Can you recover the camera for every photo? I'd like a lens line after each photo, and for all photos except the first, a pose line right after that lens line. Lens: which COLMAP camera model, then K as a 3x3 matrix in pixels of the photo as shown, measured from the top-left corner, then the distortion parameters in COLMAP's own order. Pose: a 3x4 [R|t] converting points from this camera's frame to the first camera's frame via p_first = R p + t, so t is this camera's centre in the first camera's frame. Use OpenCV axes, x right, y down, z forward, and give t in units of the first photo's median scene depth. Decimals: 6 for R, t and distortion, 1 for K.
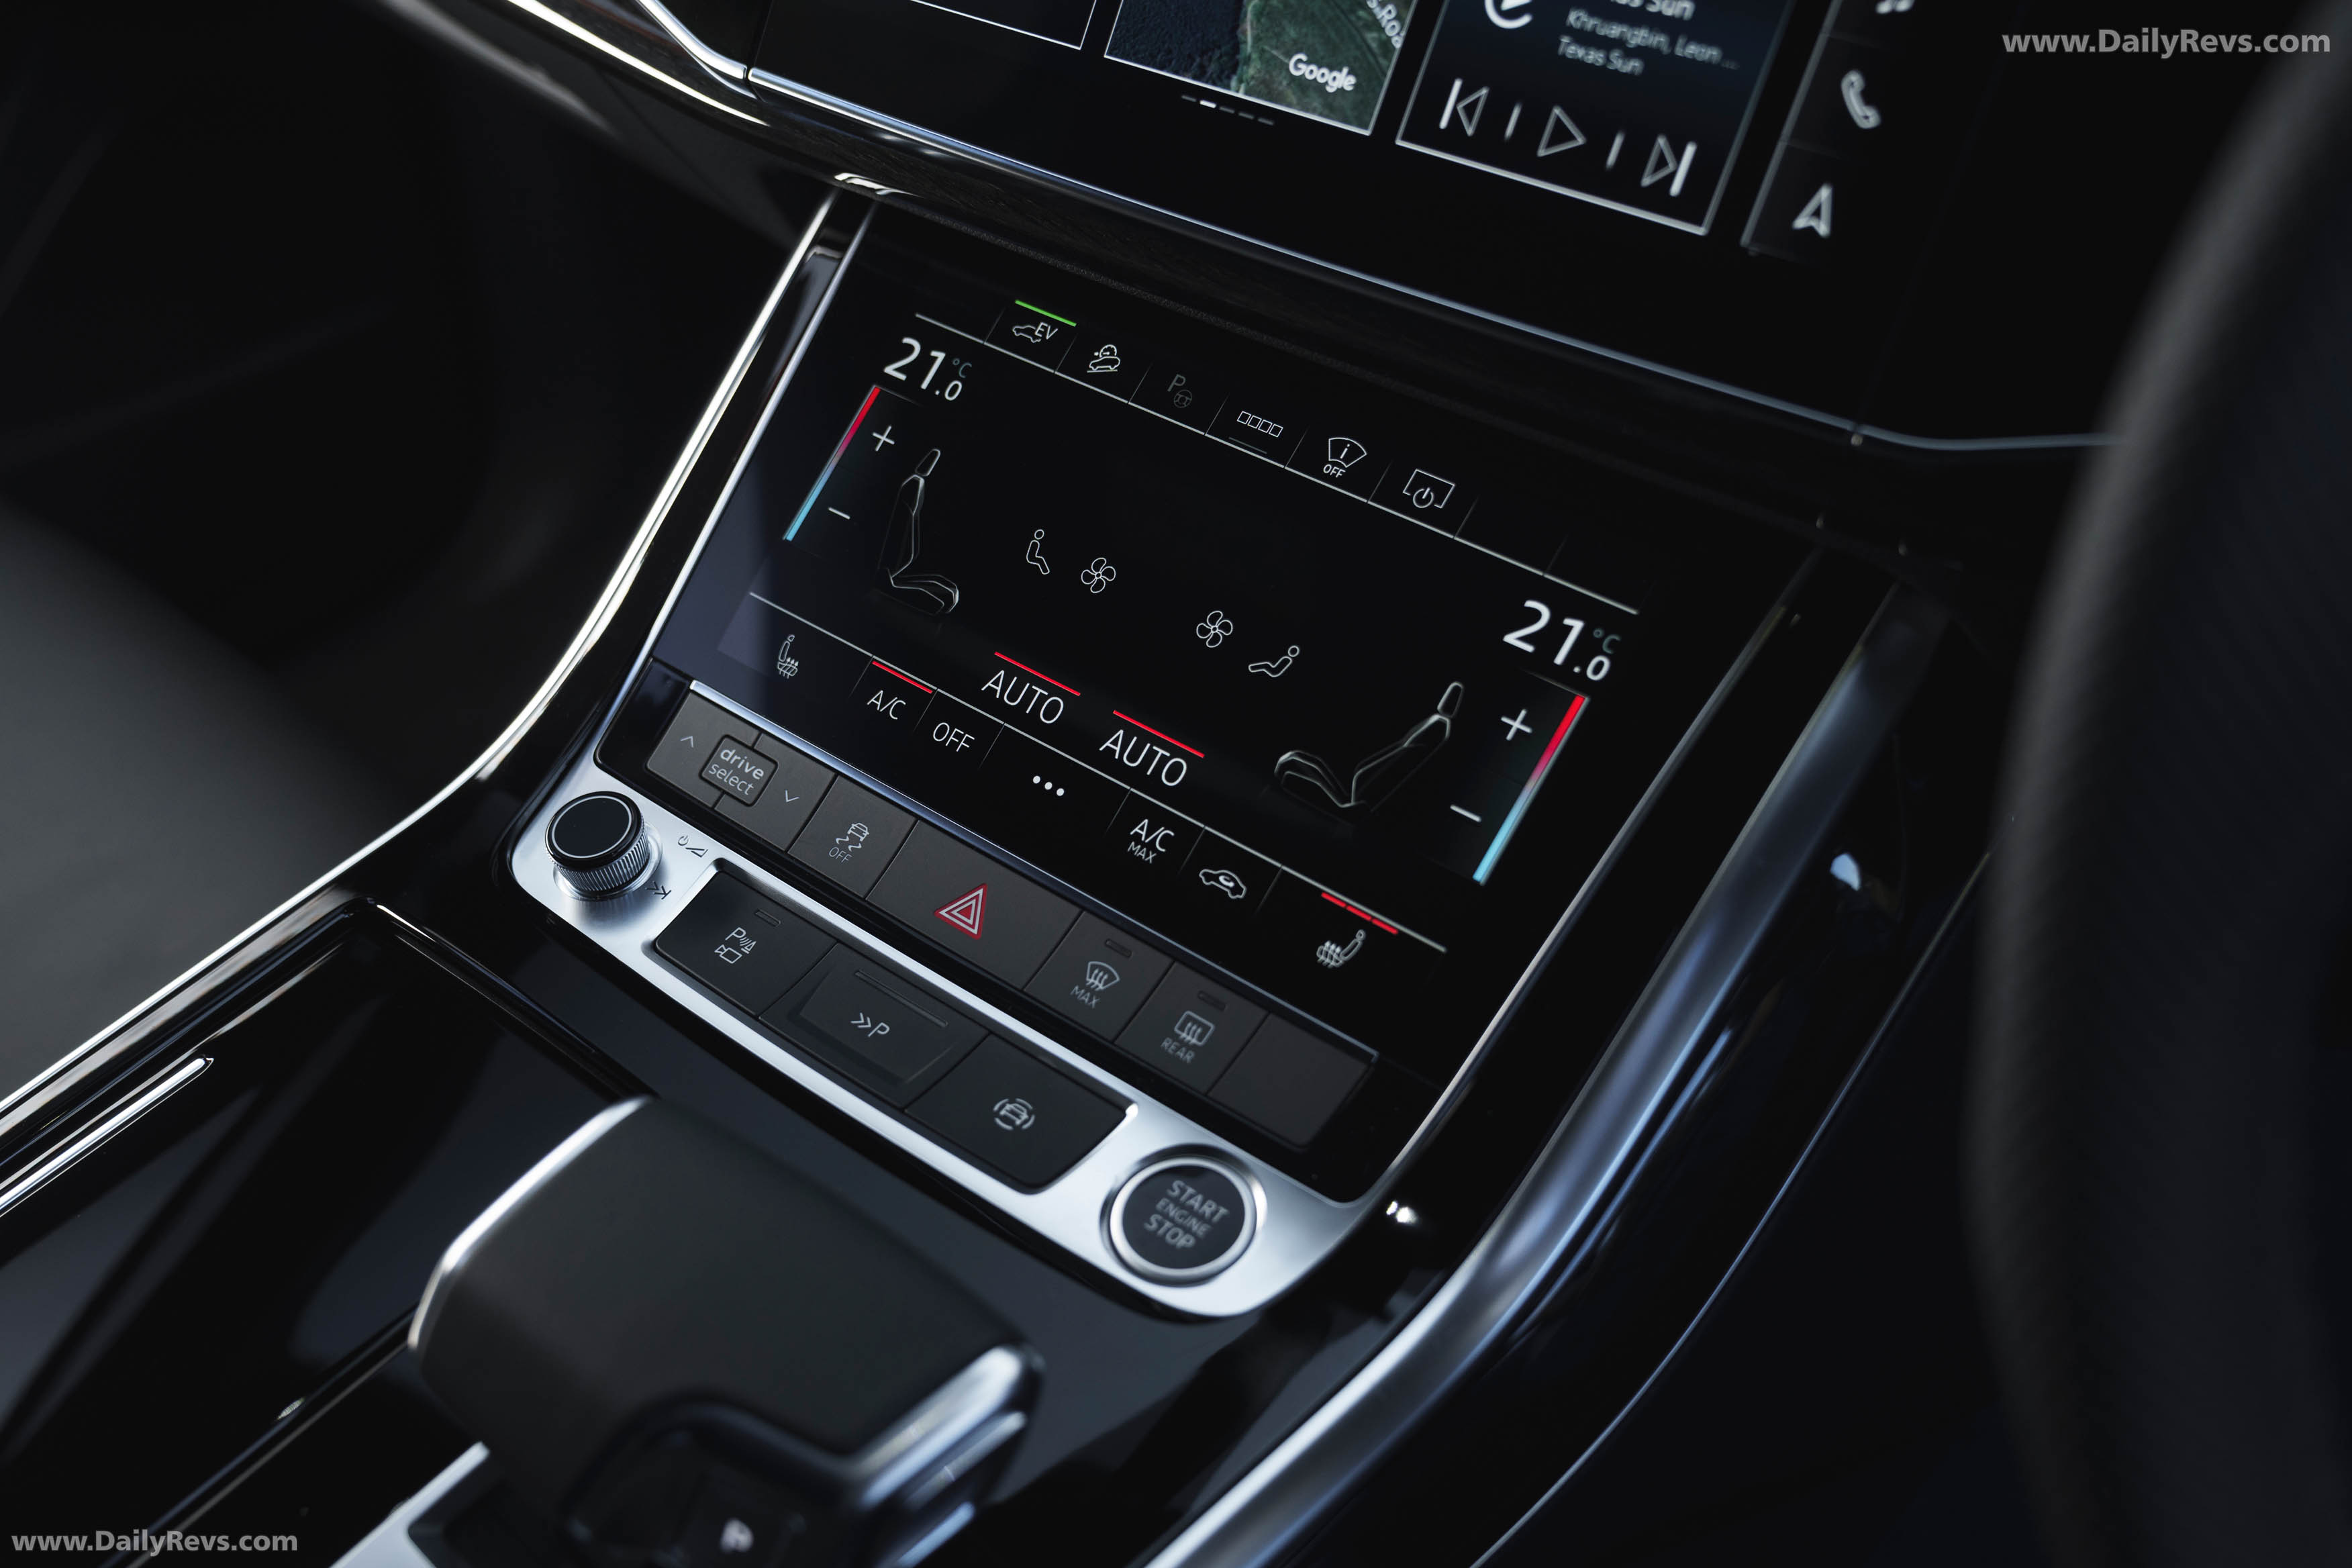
lens RADIAL K [[2586.9, 0, 1036.7], [0, 2586.9, 848.8], [0, 0, 1]] dist [-0.004835, 0.002261]
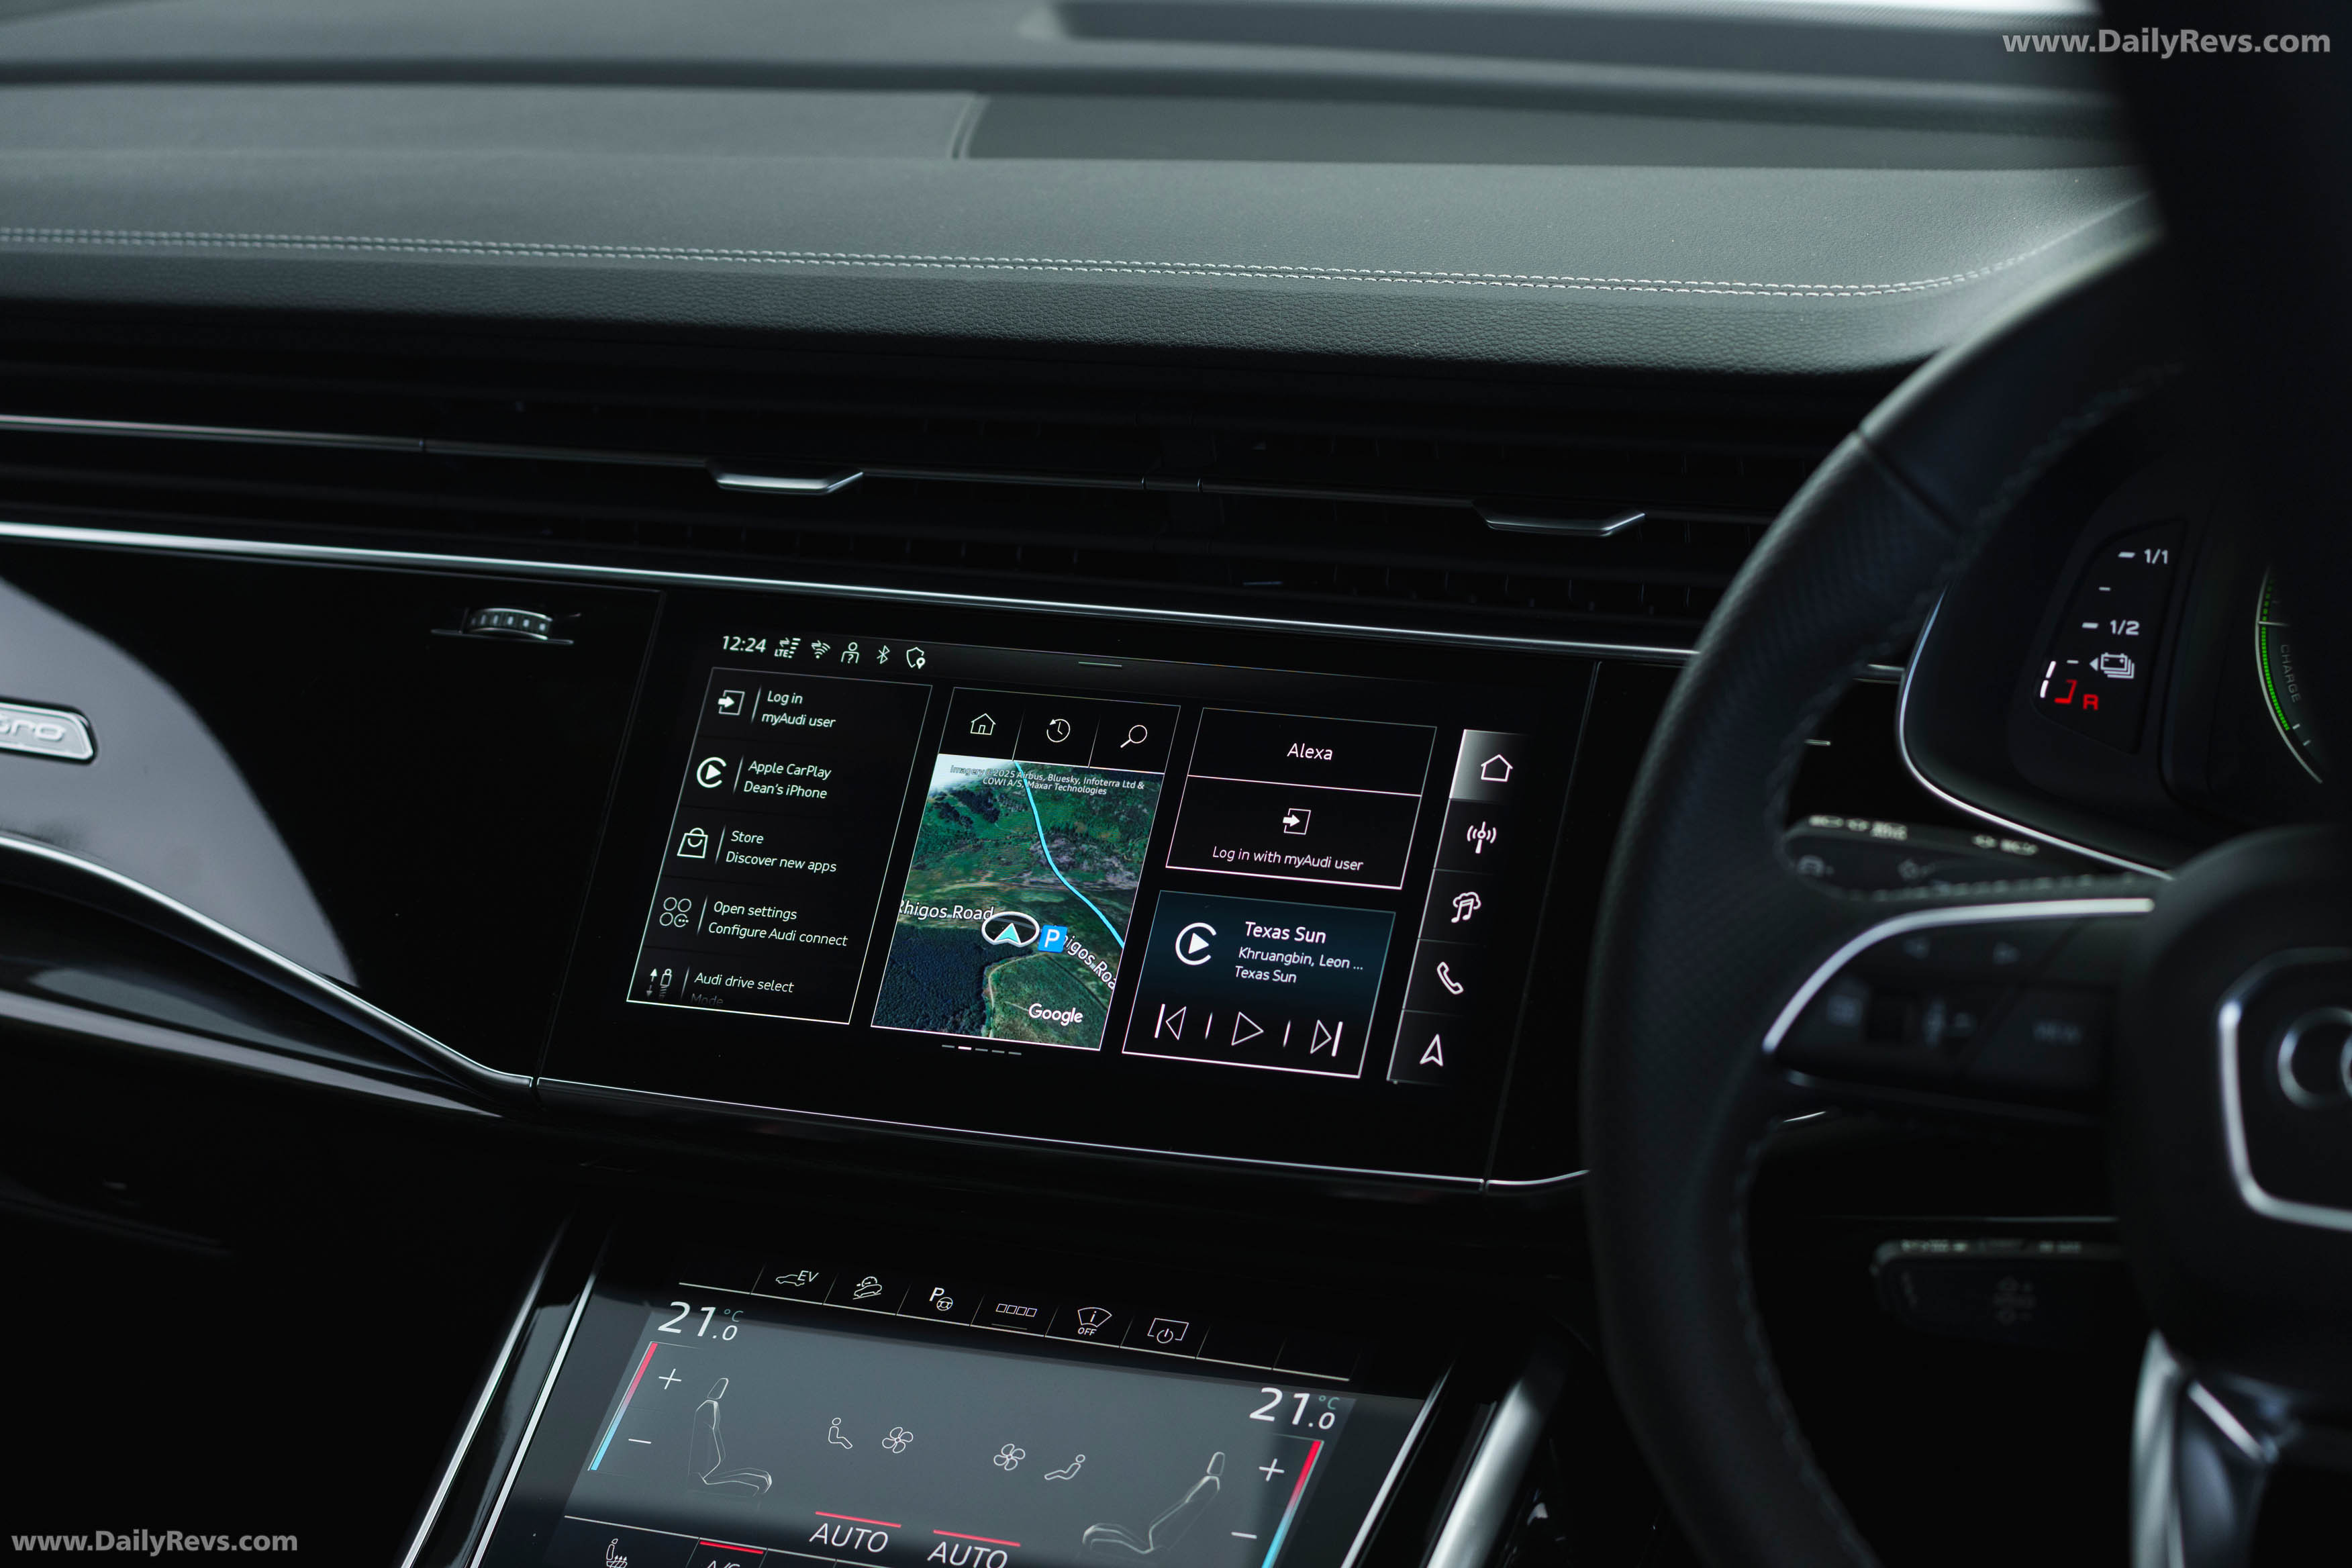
lens RADIAL K [[6791.0, 0, 1183.1], [0, 6791.0, 786.9], [0, 0, 1]] dist [0.028398, -0.047047]
pose [[0.961737, -0.022229, 0.273070, -0.758820], [0.147747, 0.881435, -0.448602, 1.143965], [-0.230721, 0.471782, 0.850993, -1.986505]]
